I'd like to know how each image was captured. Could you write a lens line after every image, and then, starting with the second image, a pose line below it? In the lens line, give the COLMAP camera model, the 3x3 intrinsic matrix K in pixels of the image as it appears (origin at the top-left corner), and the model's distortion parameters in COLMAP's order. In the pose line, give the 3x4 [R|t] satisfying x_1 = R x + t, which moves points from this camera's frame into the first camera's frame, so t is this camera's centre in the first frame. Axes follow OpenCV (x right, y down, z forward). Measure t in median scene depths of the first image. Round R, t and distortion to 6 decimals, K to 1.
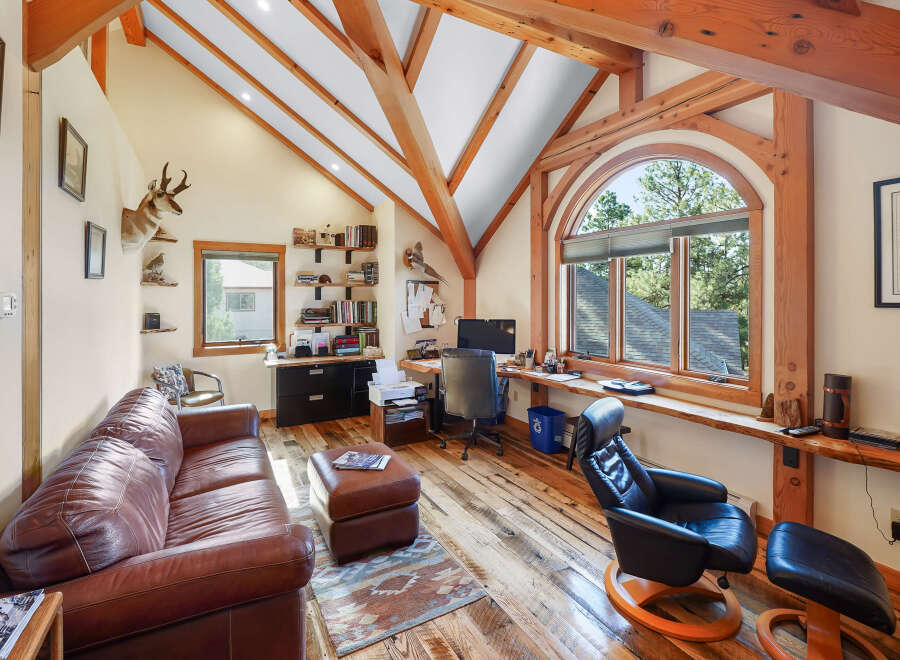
lens RADIAL K [[423.7, 0, 458.4], [0, 423.7, 296.0], [0, 0, 1]] dist [-0.009631, 0.002709]
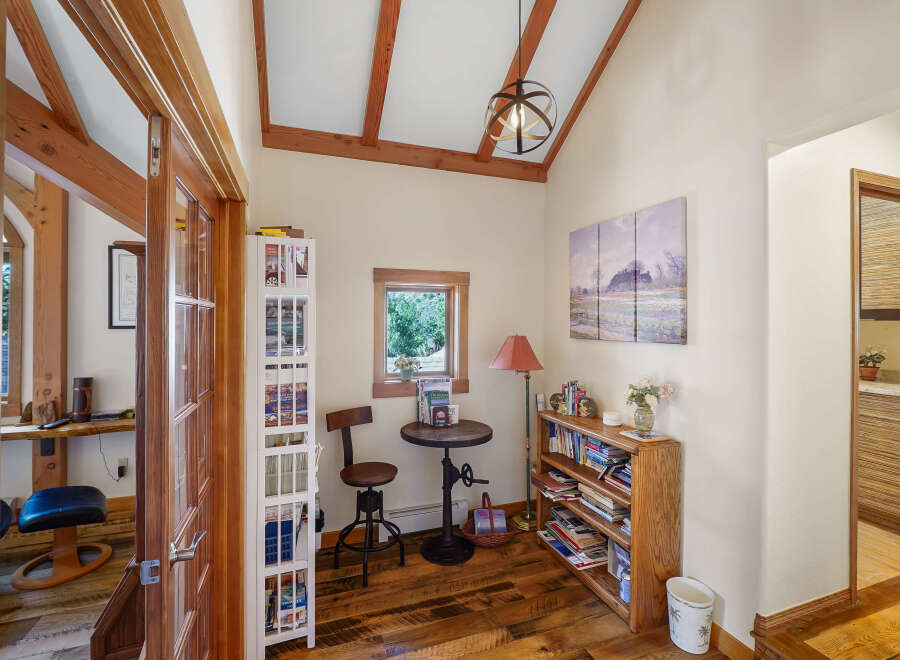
lens RADIAL K [[423.7, 0, 447.9], [0, 423.7, 322.3], [0, 0, 1]] dist [-0.009631, 0.002709]
pose [[0.178994, 0.000097, 0.983850, -0.118261], [-0.003905, 0.999992, 0.000611, -0.001145], [-0.983842, -0.003951, 0.178993, -0.200643]]
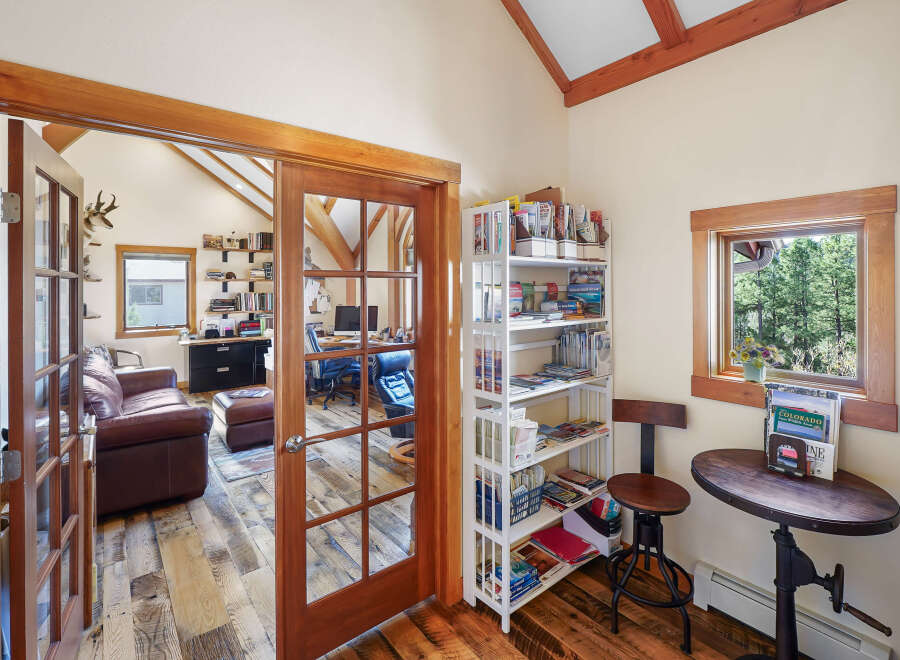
lens RADIAL K [[423.7, 0, 452.6], [0, 423.7, 287.8], [0, 0, 1]] dist [-0.009631, 0.002709]
pose [[0.987696, -0.003812, 0.156337, 0.152397], [0.003840, 0.999993, 0.000125, -0.001618], [-0.156336, 0.000477, 0.987704, -0.372828]]
